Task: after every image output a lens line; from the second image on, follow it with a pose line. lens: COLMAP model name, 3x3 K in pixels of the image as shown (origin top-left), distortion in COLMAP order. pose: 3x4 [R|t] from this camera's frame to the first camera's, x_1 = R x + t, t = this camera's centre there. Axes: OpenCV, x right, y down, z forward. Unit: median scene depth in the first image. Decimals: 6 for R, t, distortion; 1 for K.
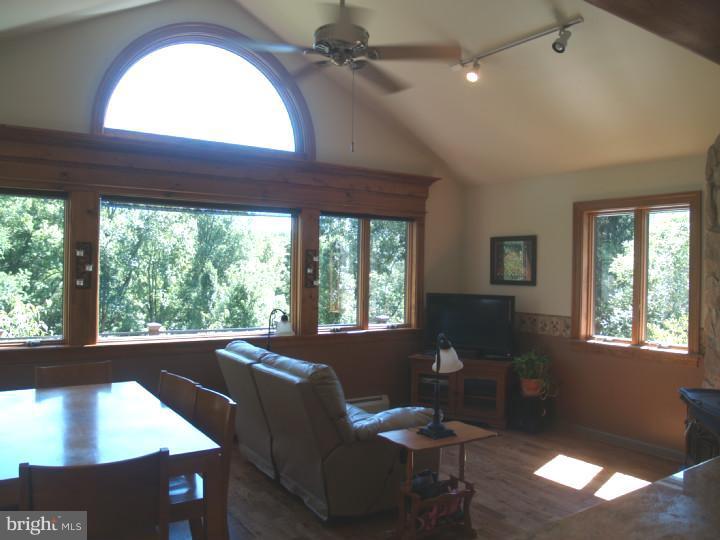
lens RADIAL K [[588.7, 0, 360.0], [0, 588.7, 270.0], [0, 0, 1]] dist [-0.131818, 0.094455]
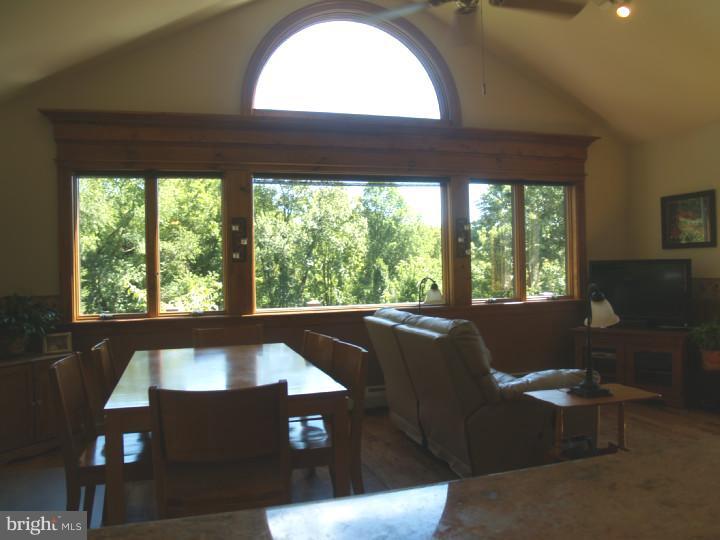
lens RADIAL K [[588.7, 0, 360.0], [0, 588.7, 270.0], [0, 0, 1]] dist [-0.131818, 0.094455]
pose [[0.957513, -0.035391, -0.286209, 0.026787], [0.037345, 0.999301, 0.001368, 0.038195], [0.285961, -0.011999, 0.958166, 0.020006]]
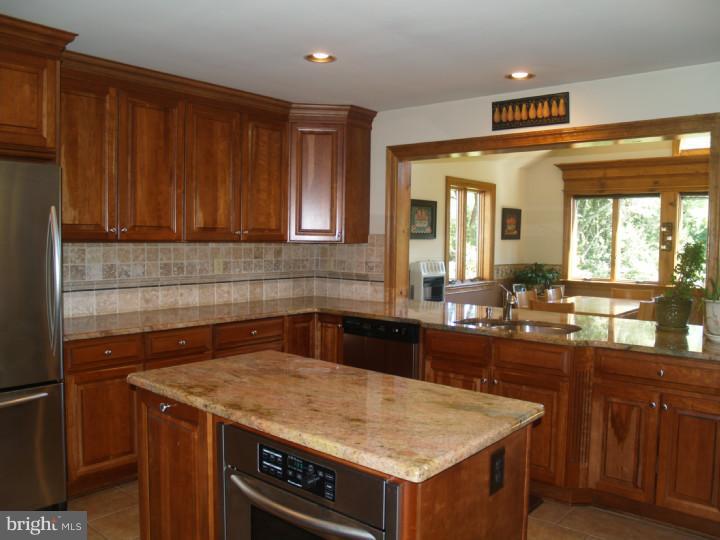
lens RADIAL K [[588.7, 0, 360.0], [0, 588.7, 270.0], [0, 0, 1]] dist [-0.131818, 0.094455]
pose [[0.273157, 0.042443, -0.961033, 0.594473], [-0.006352, 0.999084, 0.042318, 0.016398], [0.961948, -0.005455, 0.273176, -0.205387]]
